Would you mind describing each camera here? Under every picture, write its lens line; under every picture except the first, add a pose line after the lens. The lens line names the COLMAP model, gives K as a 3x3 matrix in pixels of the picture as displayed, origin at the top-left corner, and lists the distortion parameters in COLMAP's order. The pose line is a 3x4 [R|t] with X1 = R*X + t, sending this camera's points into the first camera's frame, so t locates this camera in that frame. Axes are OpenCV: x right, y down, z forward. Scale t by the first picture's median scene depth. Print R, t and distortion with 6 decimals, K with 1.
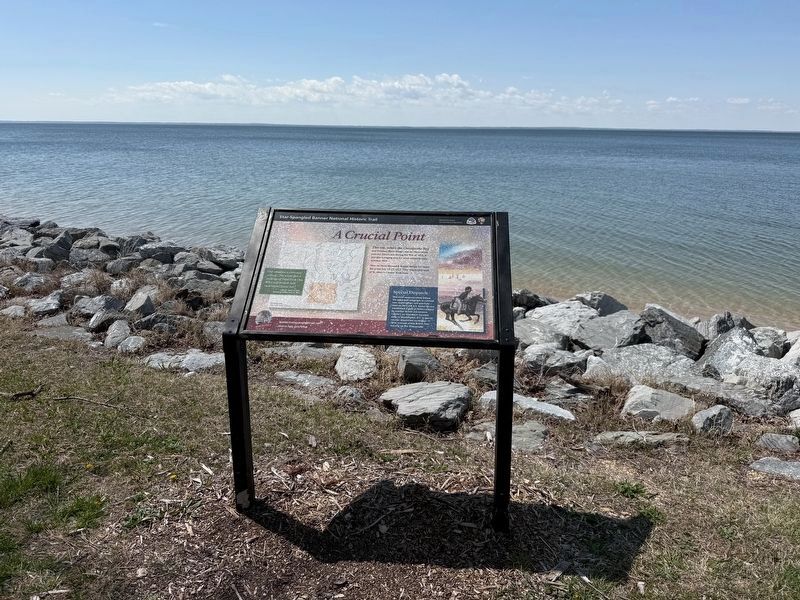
lens RADIAL K [[564.7, 0, 400.0], [0, 564.7, 300.0], [0, 0, 1]] dist [0.065742, -0.100869]
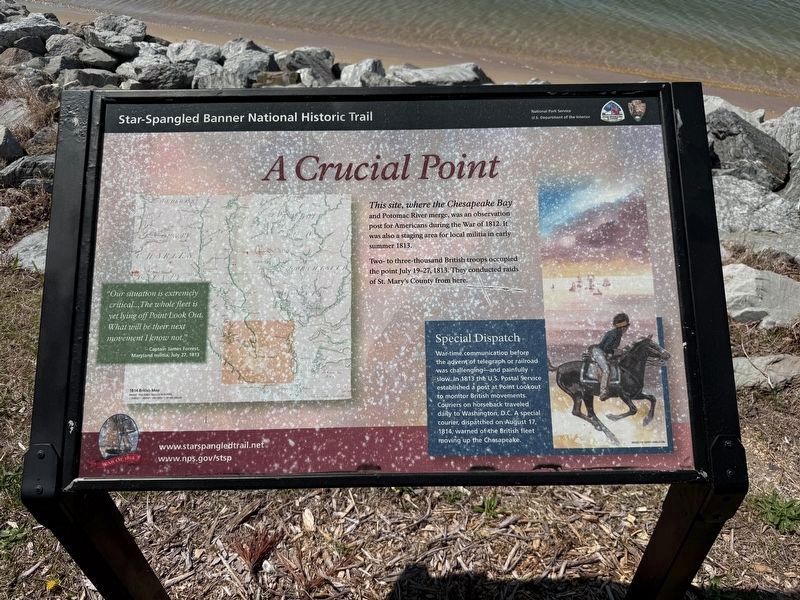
lens RADIAL K [[564.7, 0, 400.0], [0, 564.7, 300.0], [0, 0, 1]] dist [0.065742, -0.100869]
pose [[0.995872, -0.073798, 0.052849, -0.054690], [0.045214, 0.908167, 0.416158, -0.202259], [-0.078708, -0.412051, 0.907755, 0.626948]]
